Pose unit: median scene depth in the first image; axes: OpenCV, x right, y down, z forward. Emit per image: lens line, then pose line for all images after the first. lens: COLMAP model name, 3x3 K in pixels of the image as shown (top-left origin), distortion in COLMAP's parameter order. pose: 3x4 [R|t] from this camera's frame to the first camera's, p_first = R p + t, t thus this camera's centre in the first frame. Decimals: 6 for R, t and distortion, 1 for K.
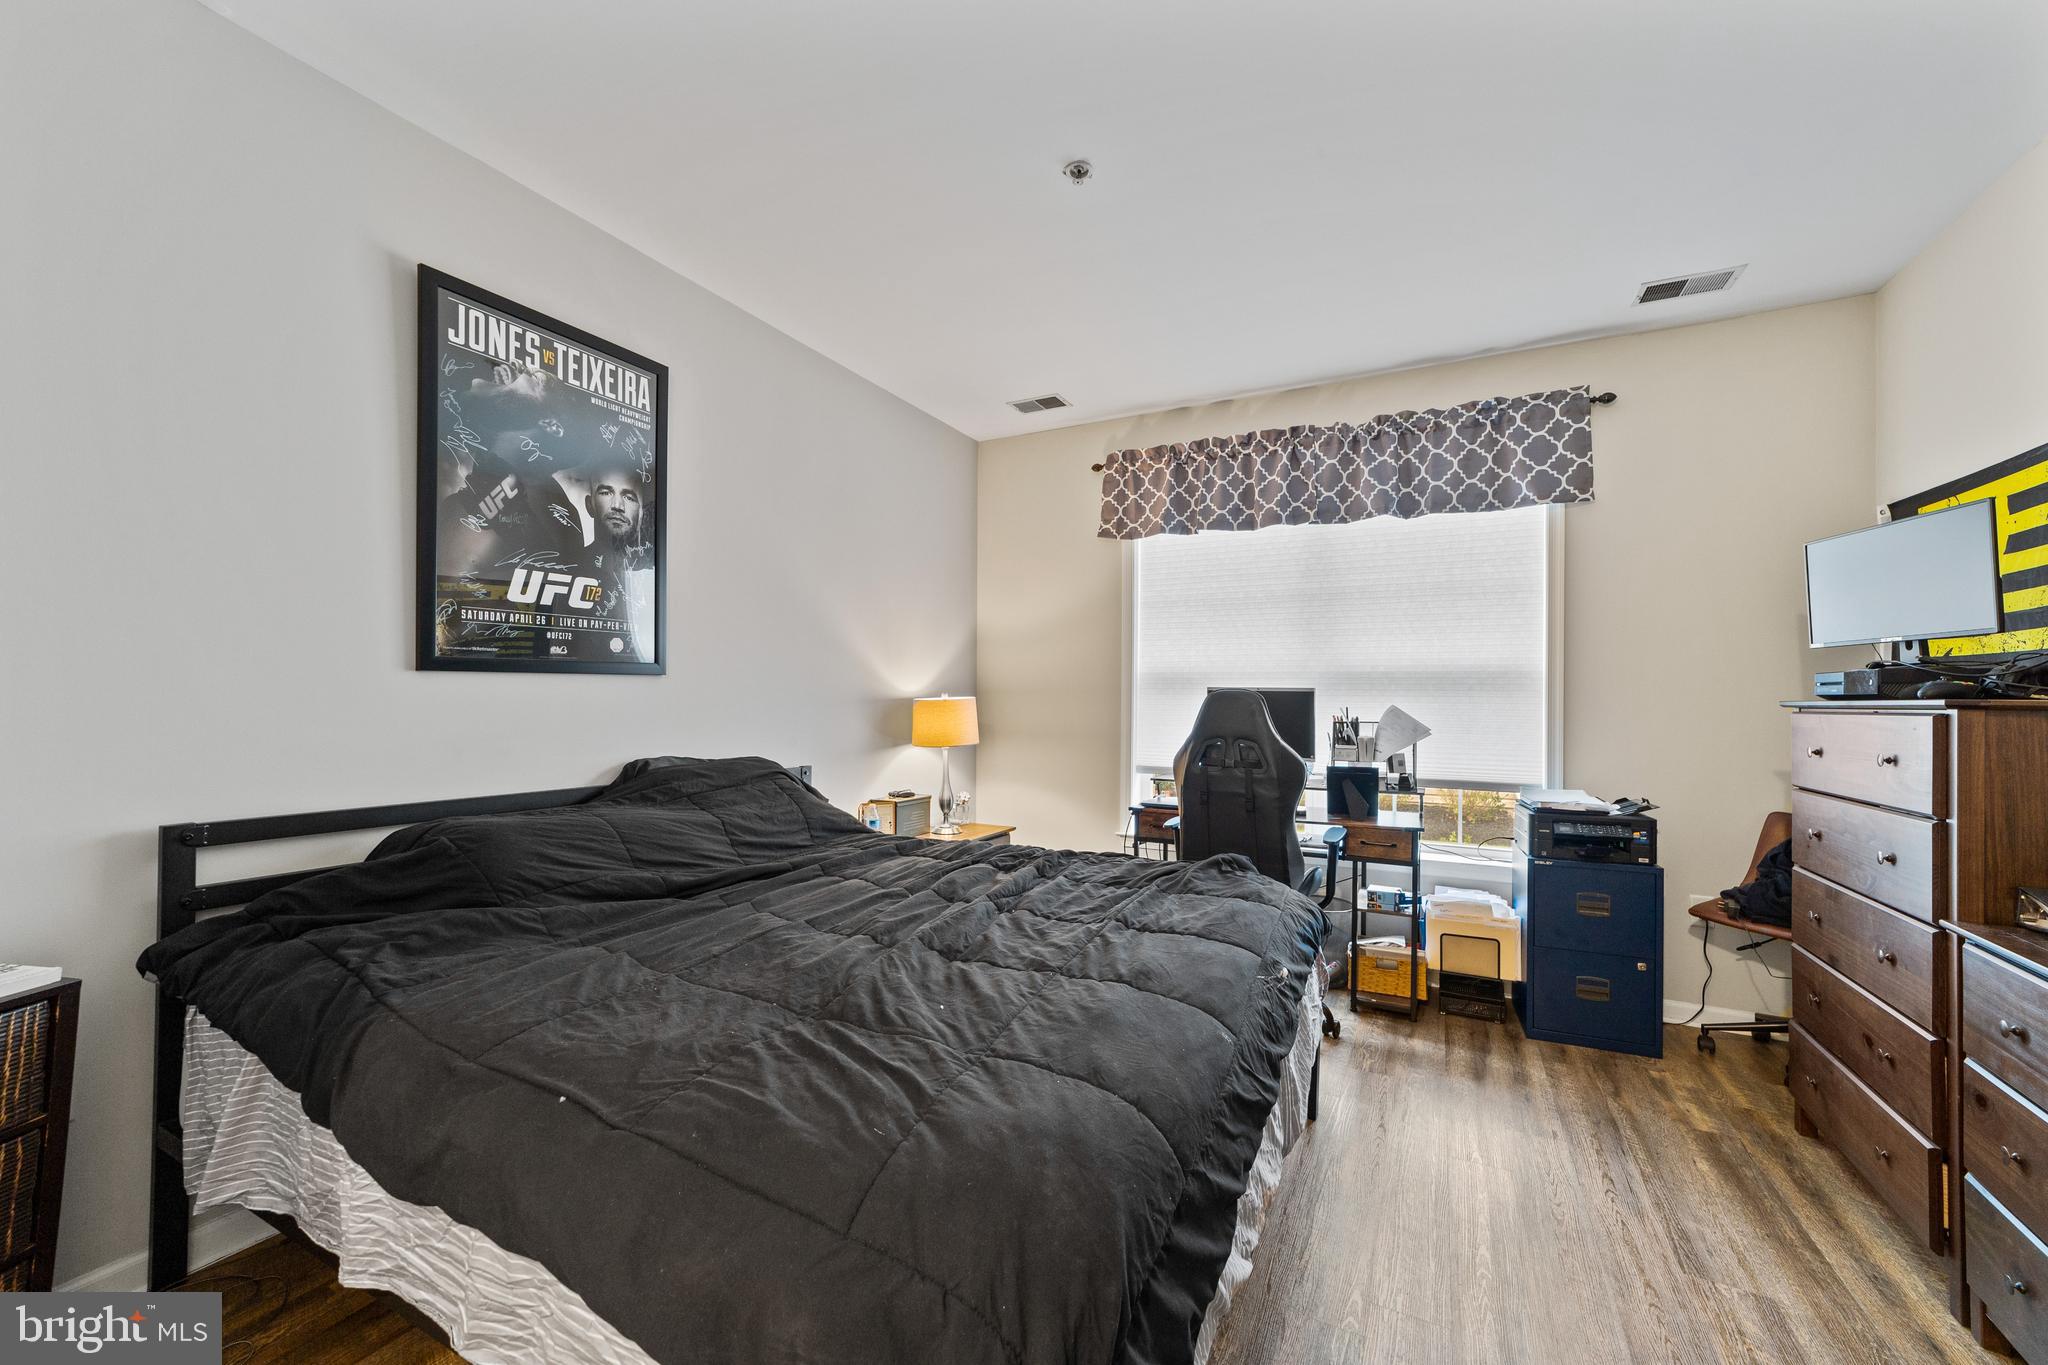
lens RADIAL K [[813.0, 0, 1023.9], [0, 813.0, 683.8], [0, 0, 1]] dist [0.000368, 0.001498]
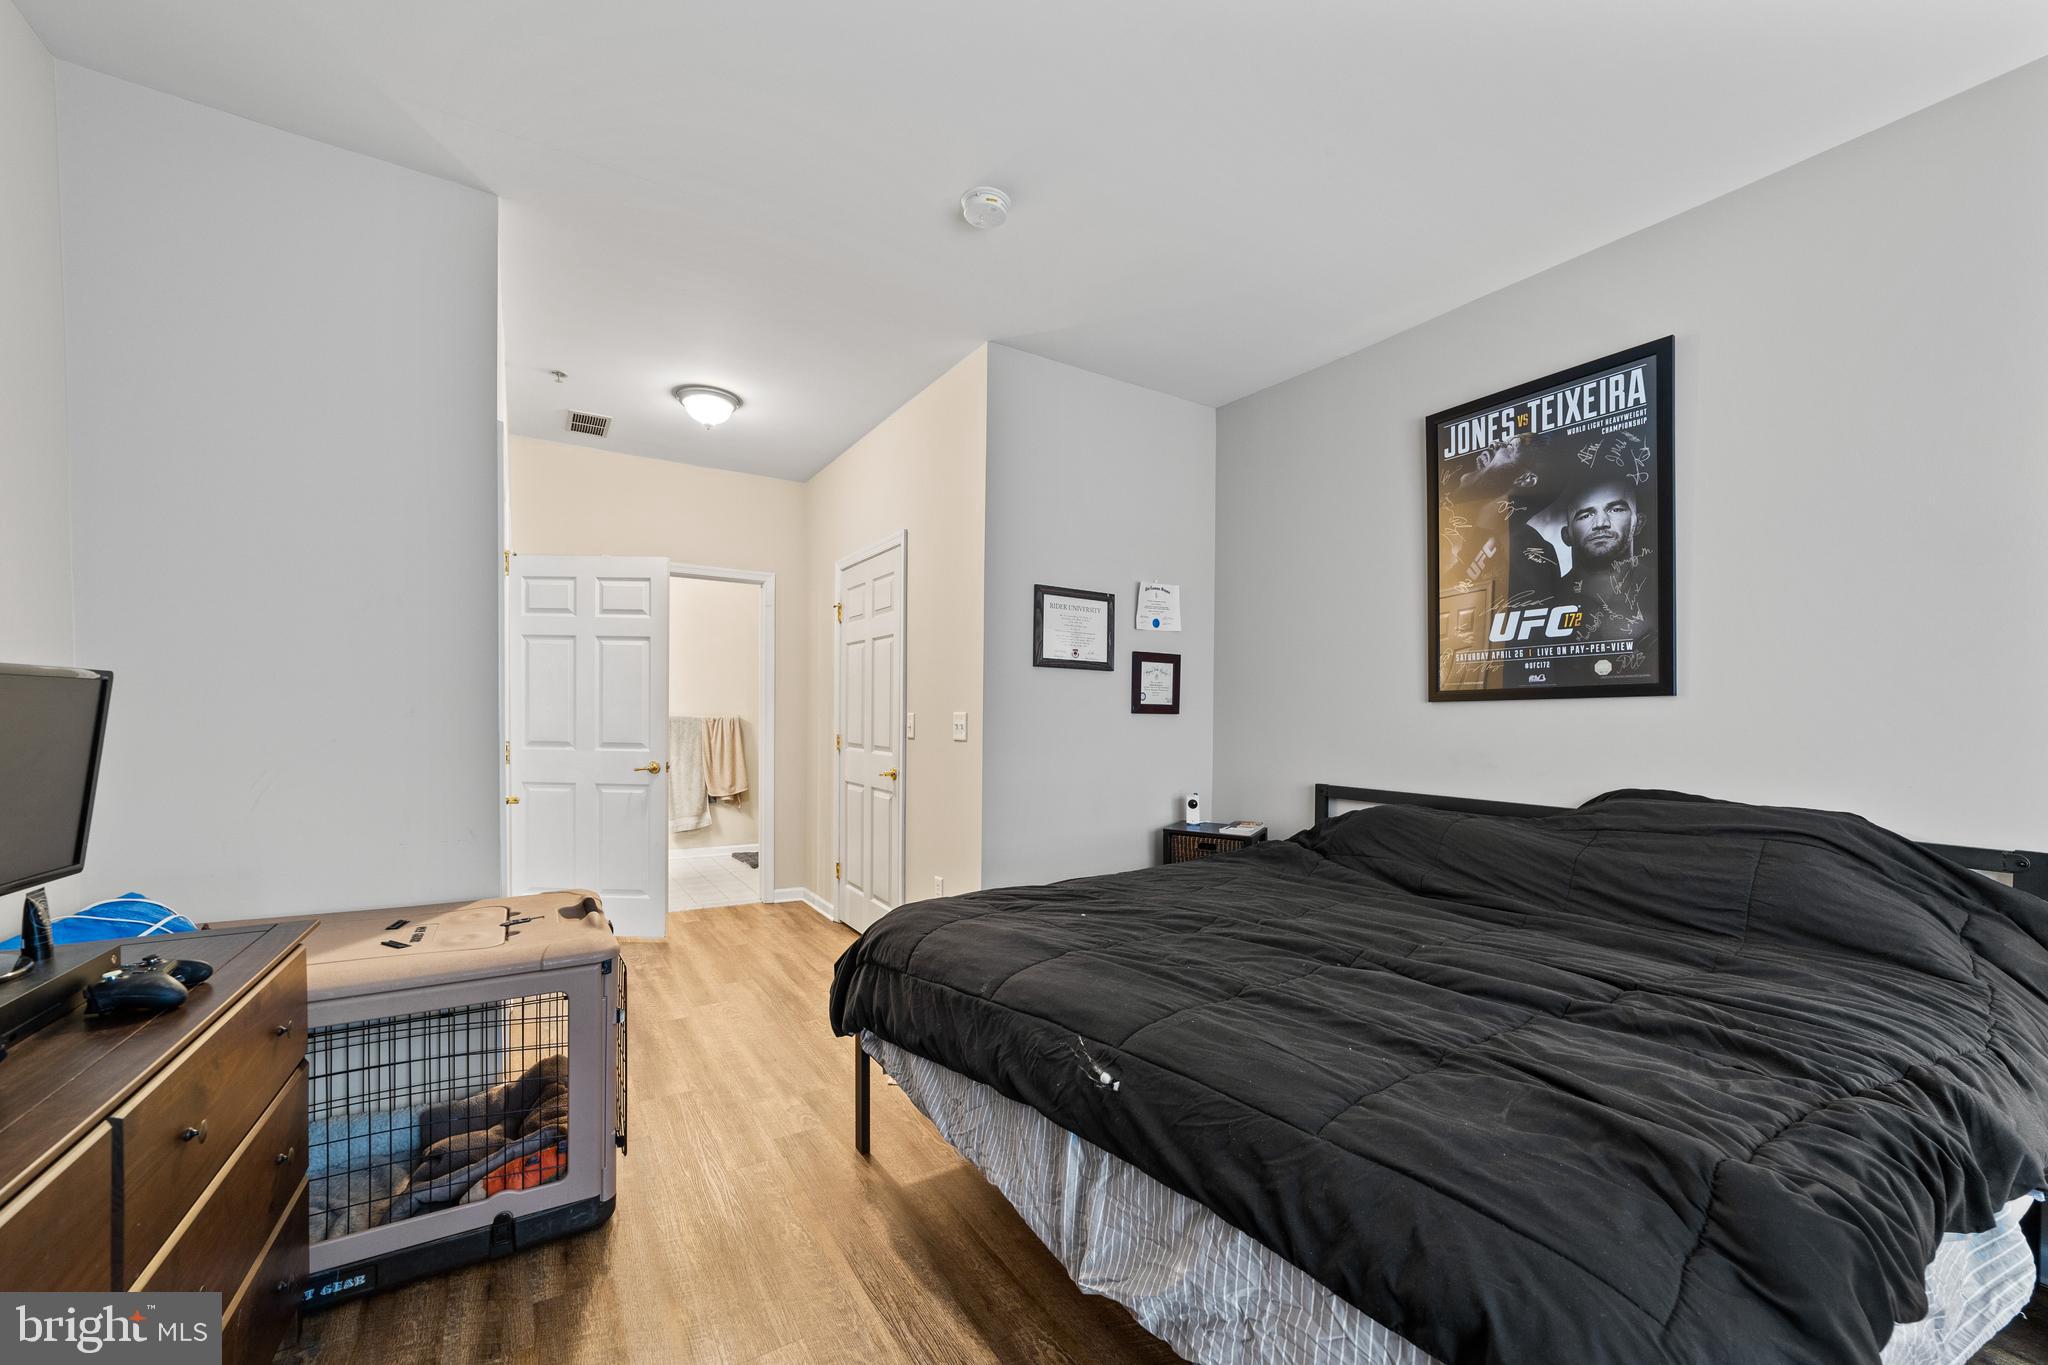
lens RADIAL K [[813.0, 0, 1041.2], [0, 813.0, 724.5], [0, 0, 1]] dist [0.000368, 0.001498]
pose [[-0.485516, -0.003898, -0.874219, 0.715644], [0.001883, 0.999983, -0.005505, 0.025906], [0.874226, -0.004319, -0.485500, 0.946618]]
